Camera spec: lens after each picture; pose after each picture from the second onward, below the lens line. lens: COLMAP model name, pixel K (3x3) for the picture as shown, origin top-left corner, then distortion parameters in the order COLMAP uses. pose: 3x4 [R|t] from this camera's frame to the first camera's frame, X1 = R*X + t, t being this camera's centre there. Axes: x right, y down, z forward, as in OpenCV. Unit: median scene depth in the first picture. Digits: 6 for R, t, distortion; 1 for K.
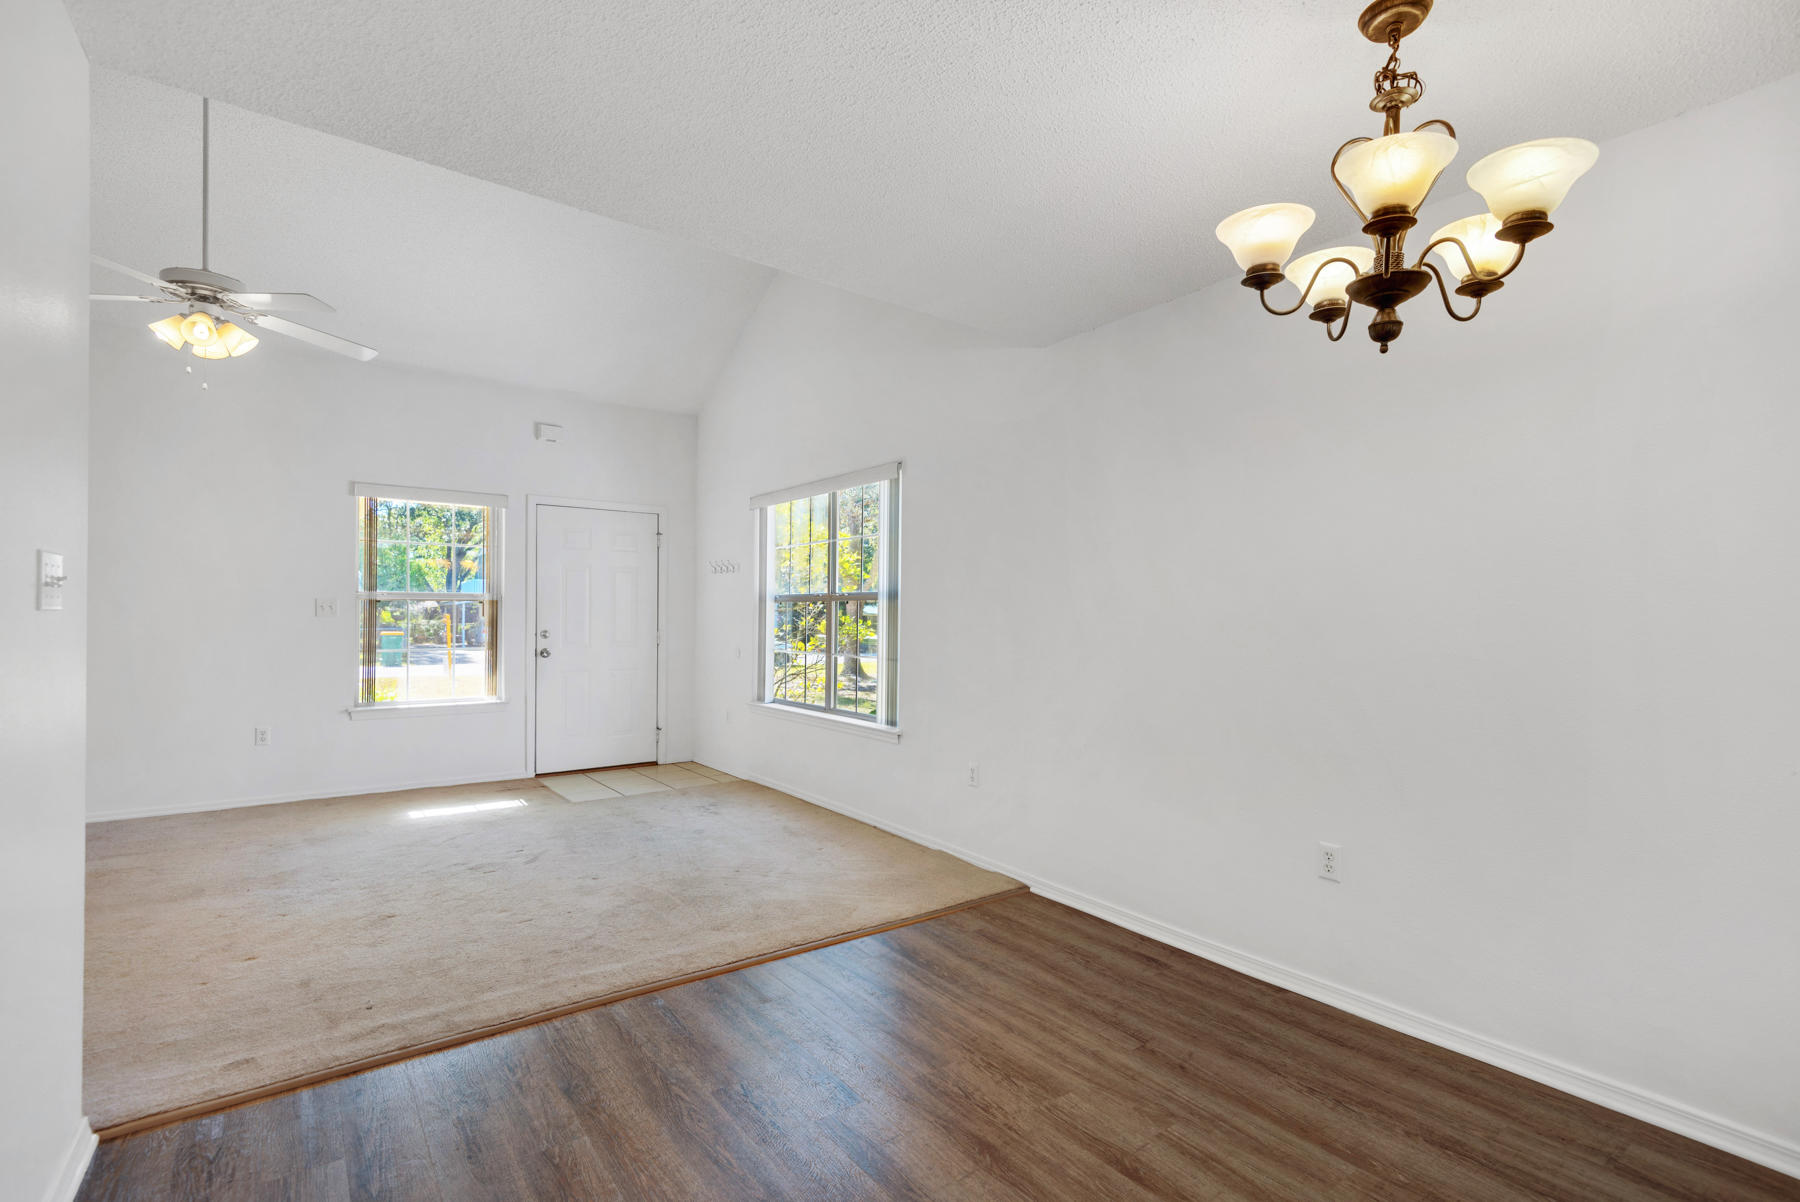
lens RADIAL K [[814.7, 0, 904.4], [0, 814.7, 611.5], [0, 0, 1]] dist [0.016621, -0.000262]
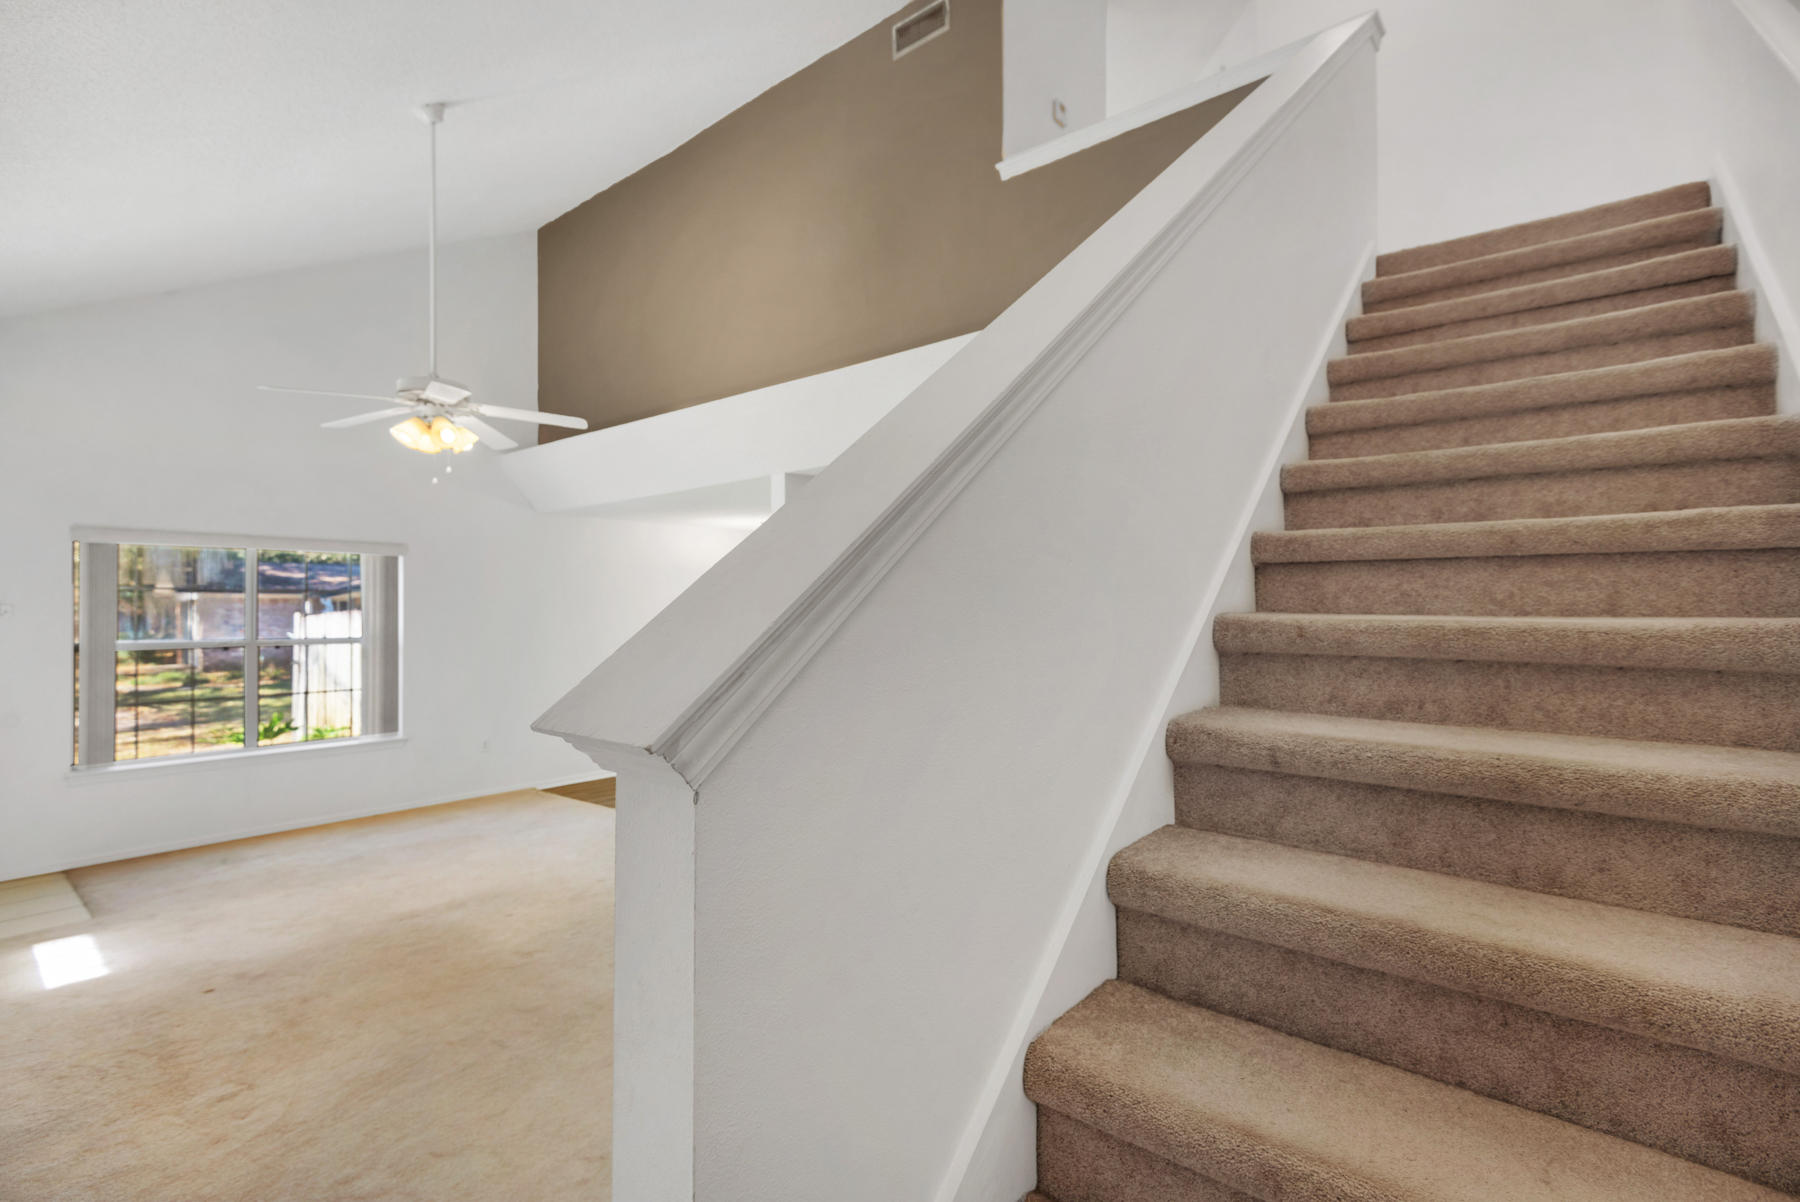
lens RADIAL K [[816.9, 0, 900.0], [0, 816.9, 601.0], [0, 0, 1]] dist [0.003057, 0.000267]
pose [[-0.239909, 0.003307, 0.970790, -2.710930], [-0.008377, 0.999950, -0.005476, -0.149354], [-0.970759, -0.009446, -0.239869, 0.870198]]
